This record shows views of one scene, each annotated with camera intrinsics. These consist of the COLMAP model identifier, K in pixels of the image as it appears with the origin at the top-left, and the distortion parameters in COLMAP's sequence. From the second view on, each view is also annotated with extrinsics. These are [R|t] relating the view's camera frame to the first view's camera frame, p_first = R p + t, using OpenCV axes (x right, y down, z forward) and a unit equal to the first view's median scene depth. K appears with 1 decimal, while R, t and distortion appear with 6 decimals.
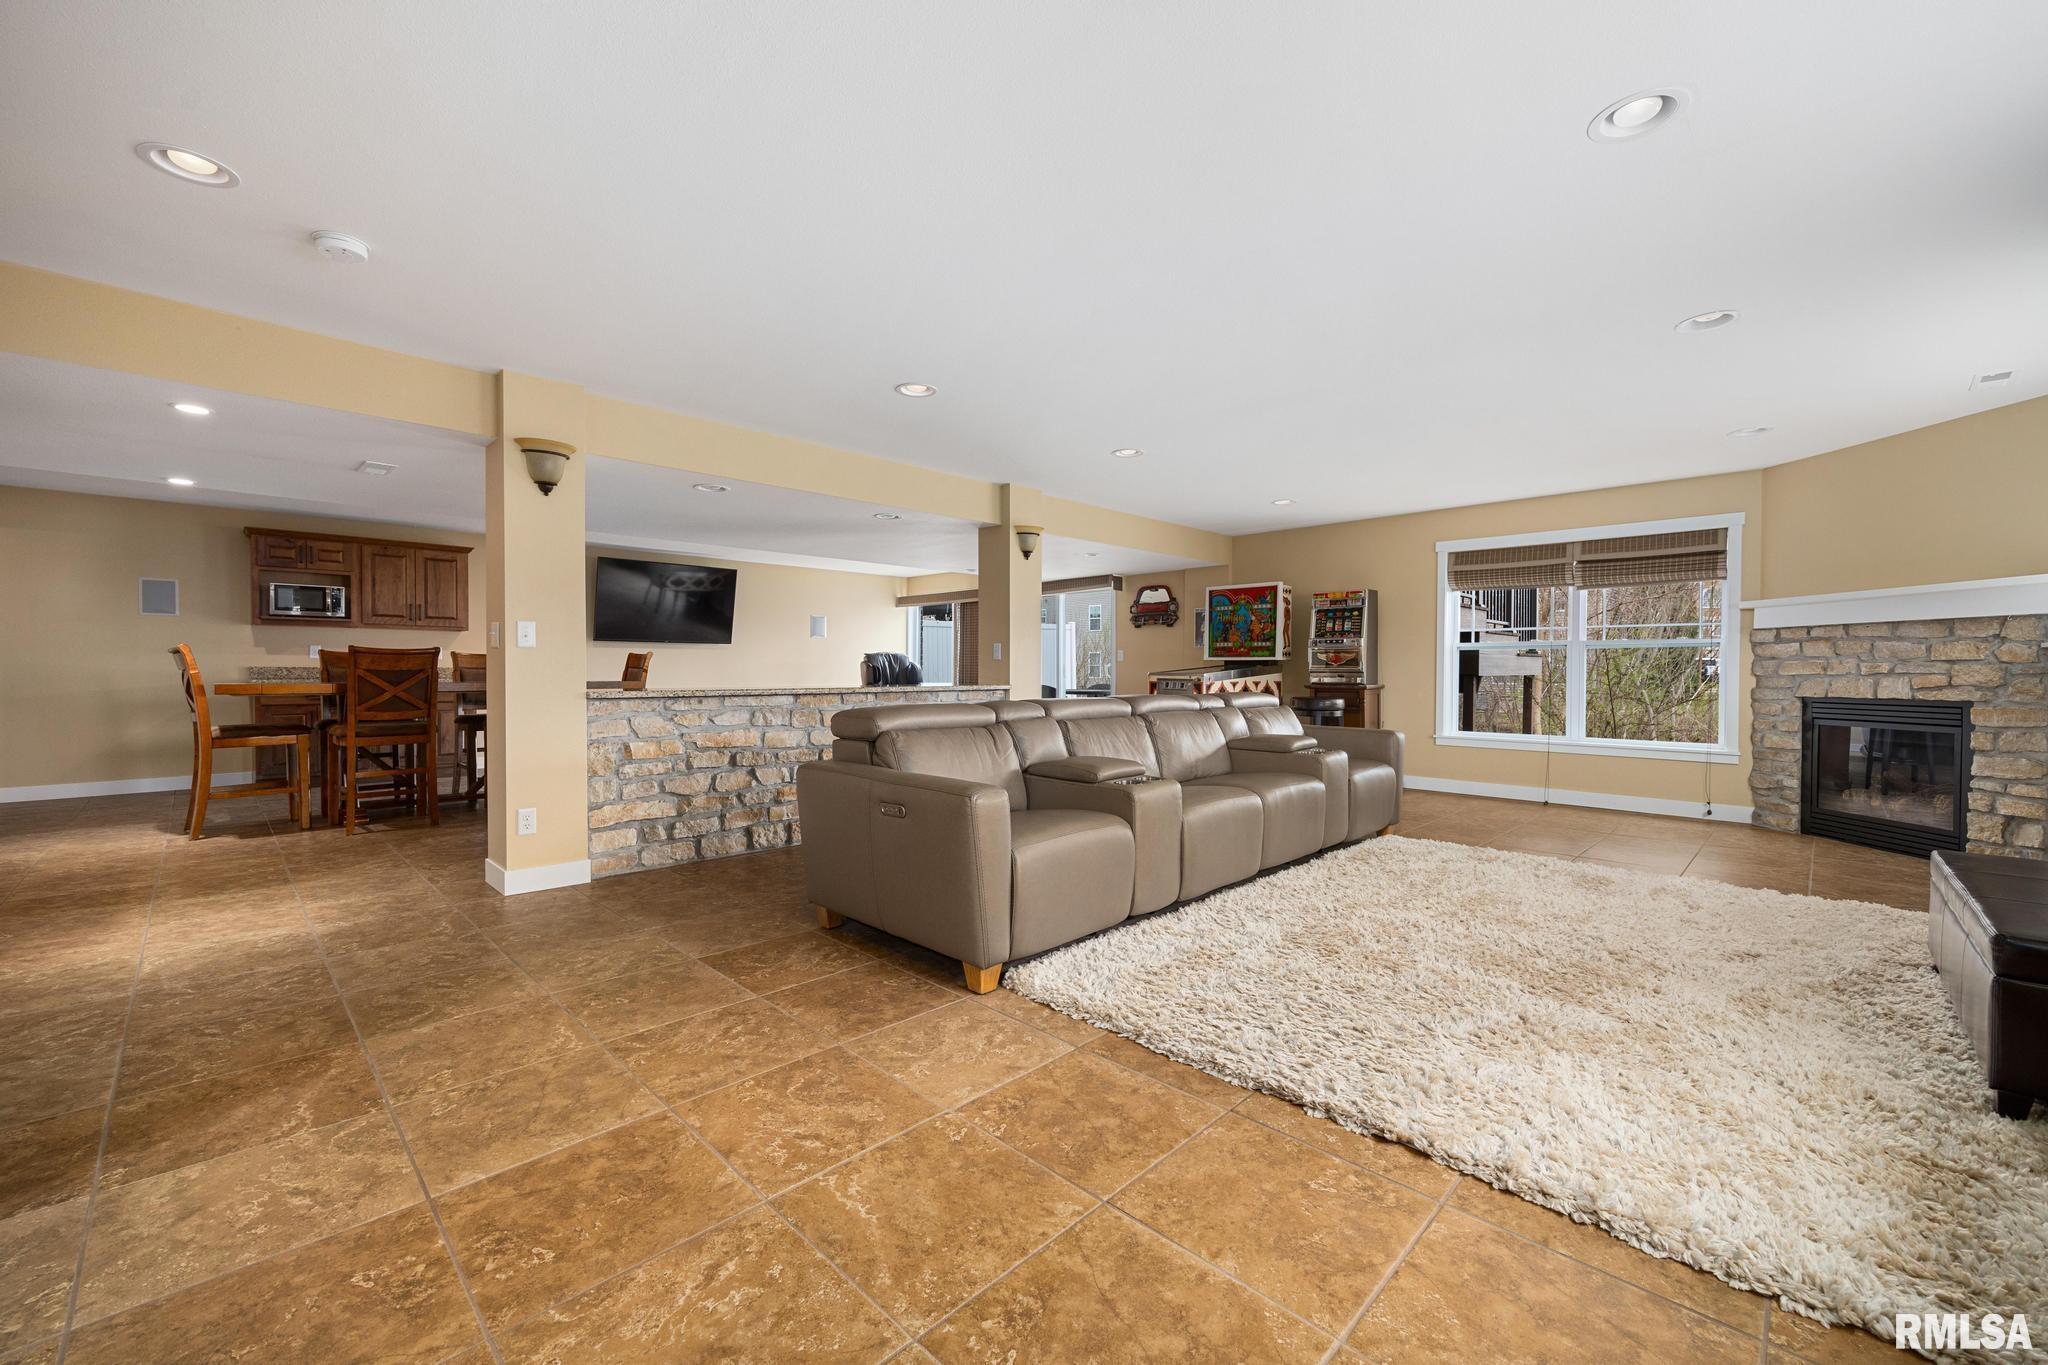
lens RADIAL K [[819.2, 0, 1023.2], [0, 819.2, 688.8], [0, 0, 1]] dist [-0.003914, -0.000161]
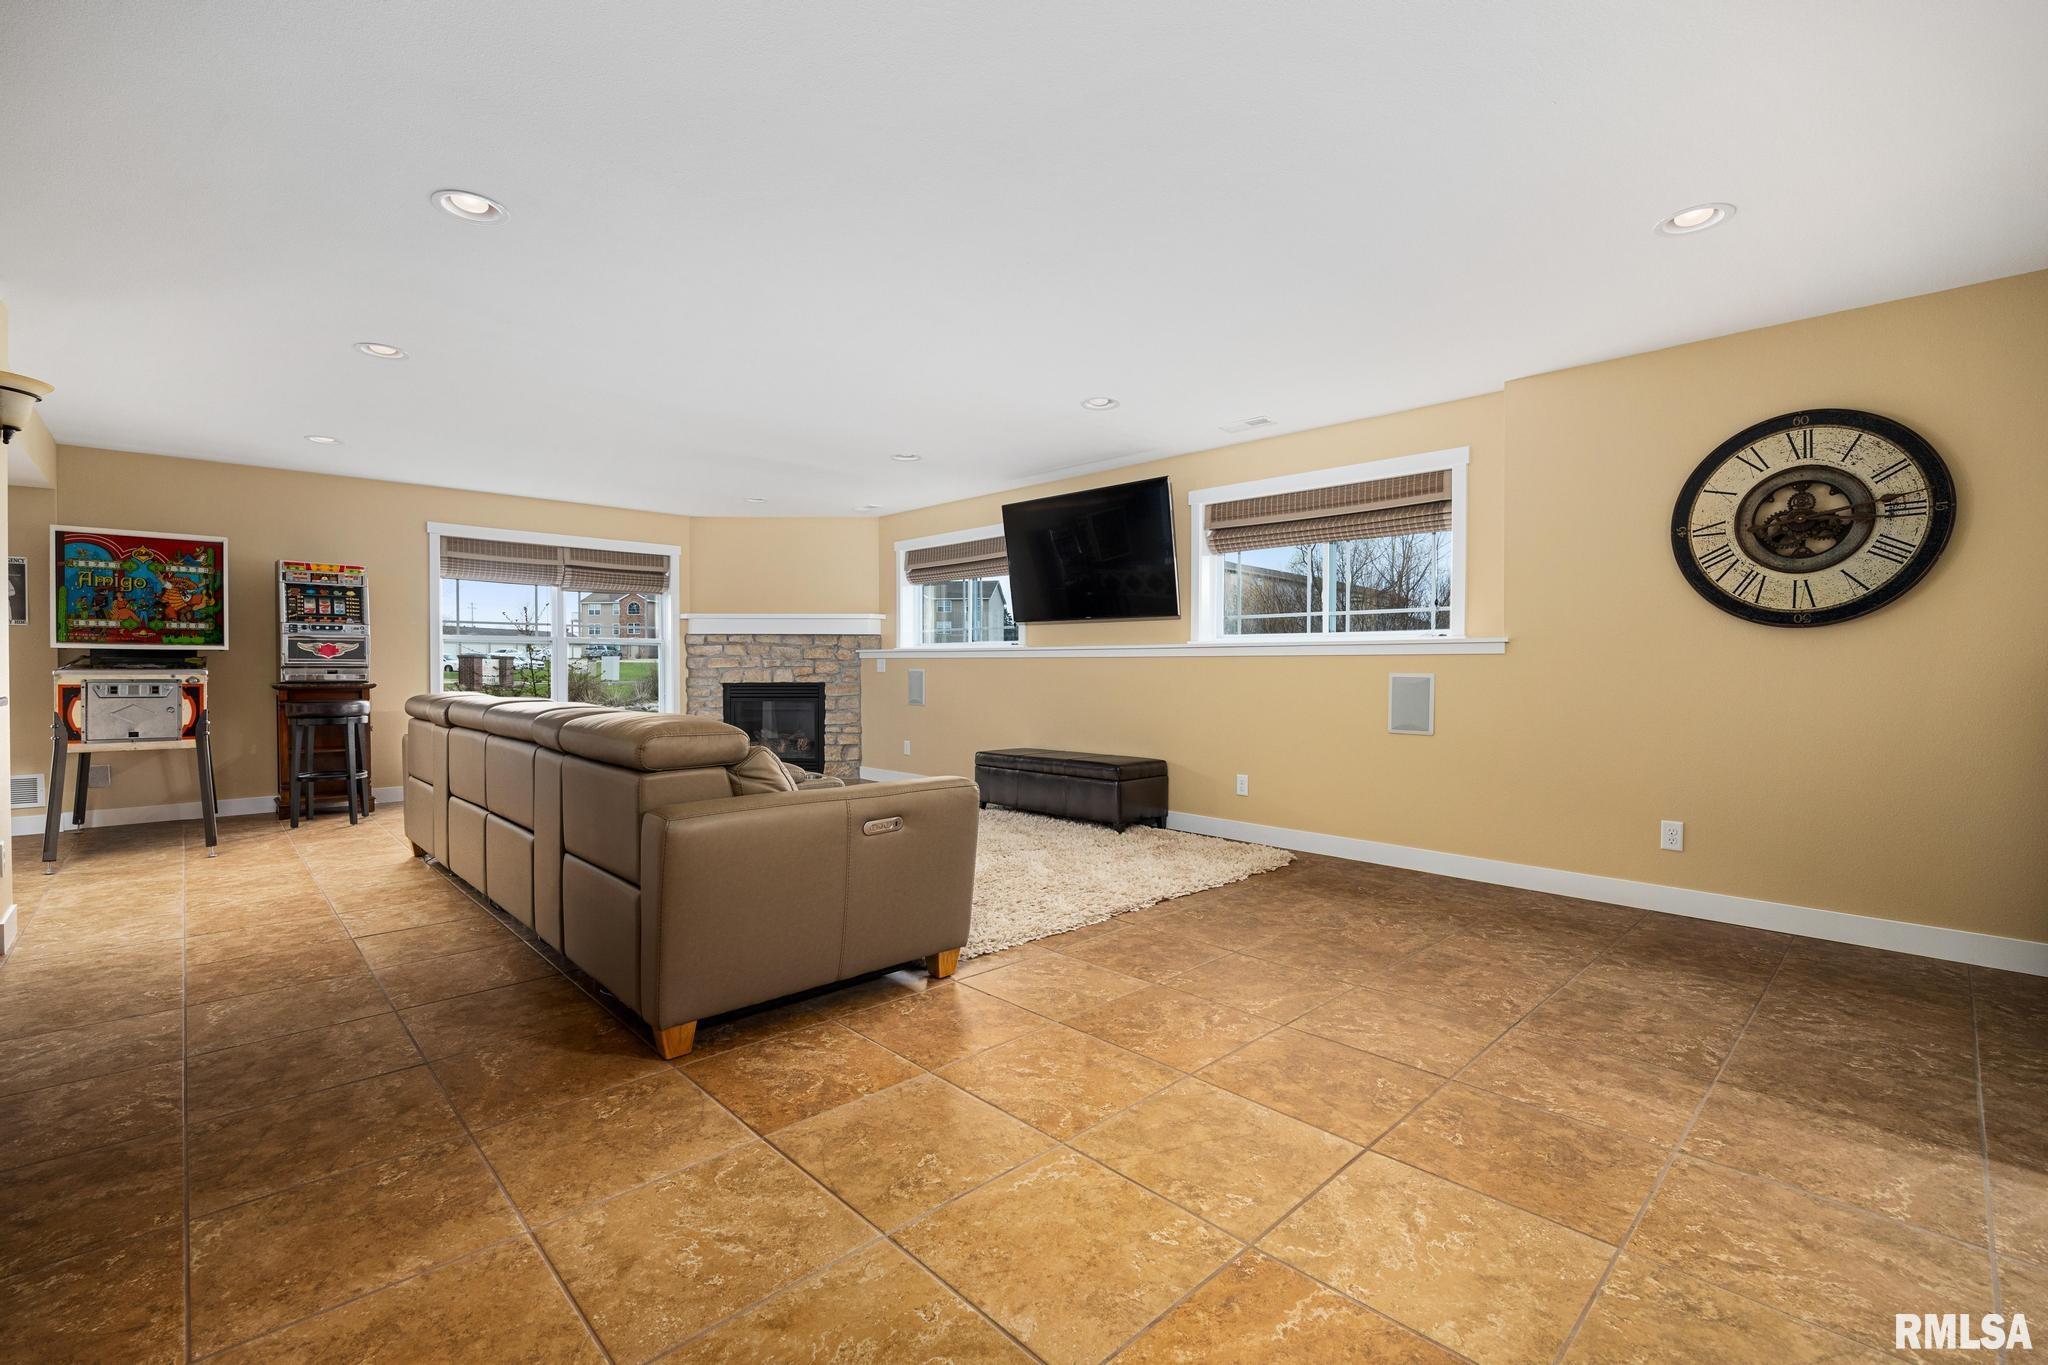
lens RADIAL K [[882.7, 0, 1021.8], [0, 882.7, 681.7], [0, 0, 1]] dist [-0.011370, 0.000357]
pose [[0.026471, -0.020631, 0.999437, -0.599719], [0.021679, 0.999564, 0.020059, -0.012557], [-0.999414, 0.021135, 0.026906, 0.445260]]
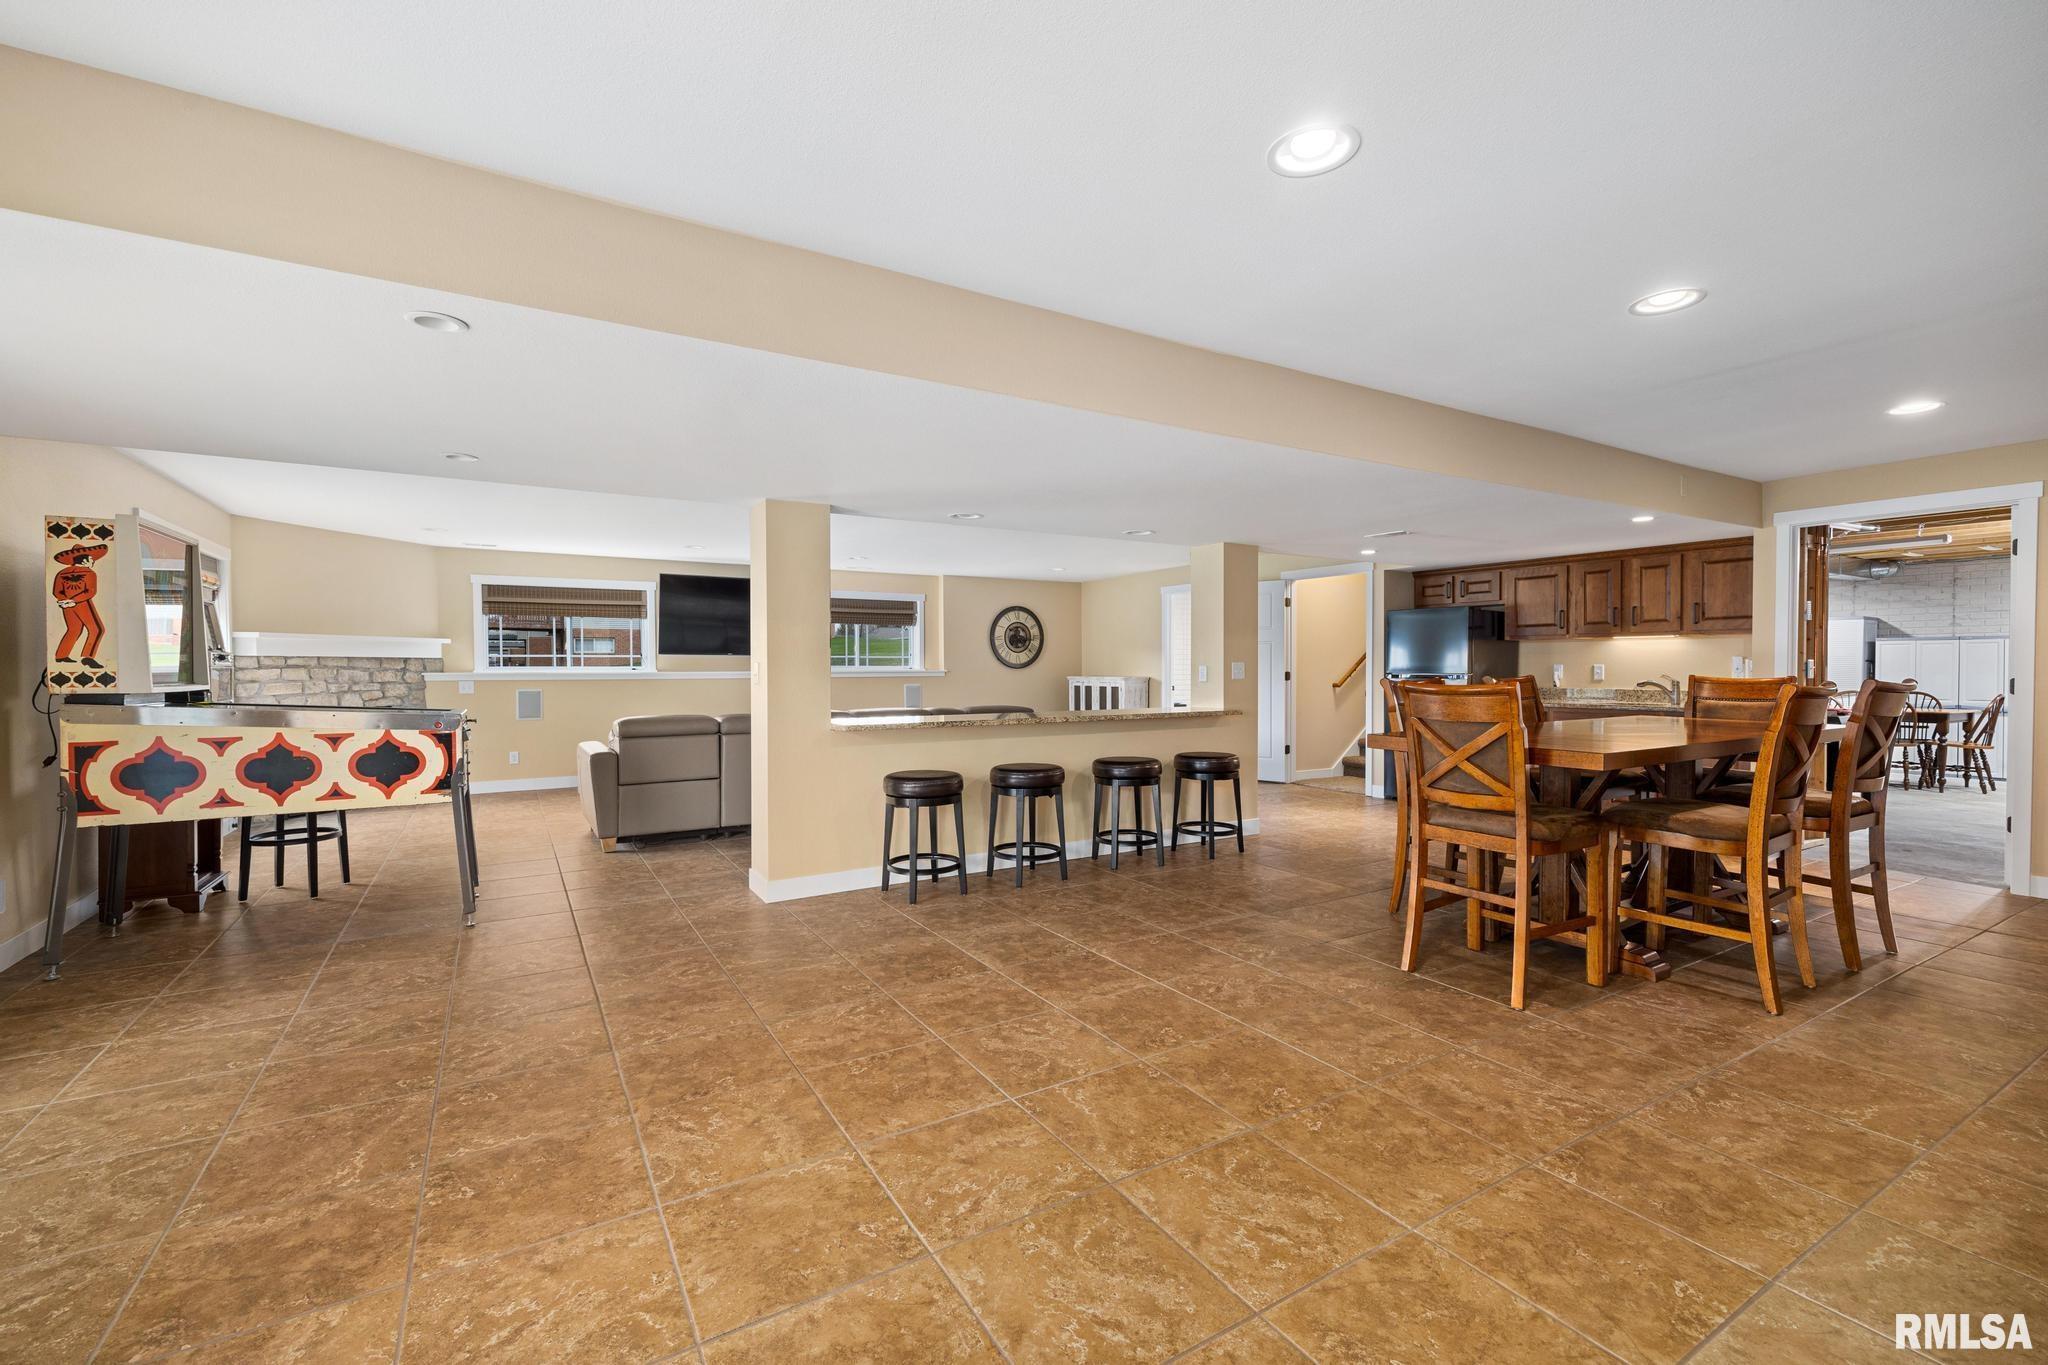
lens RADIAL K [[819.2, 0, 1021.4], [0, 819.2, 682.4], [0, 0, 1]] dist [-0.003914, -0.000161]
pose [[-0.967393, -0.004760, 0.253235, -0.471866], [0.006144, 0.999088, 0.042250, -0.083709], [-0.253205, 0.042428, -0.966482, 1.969801]]
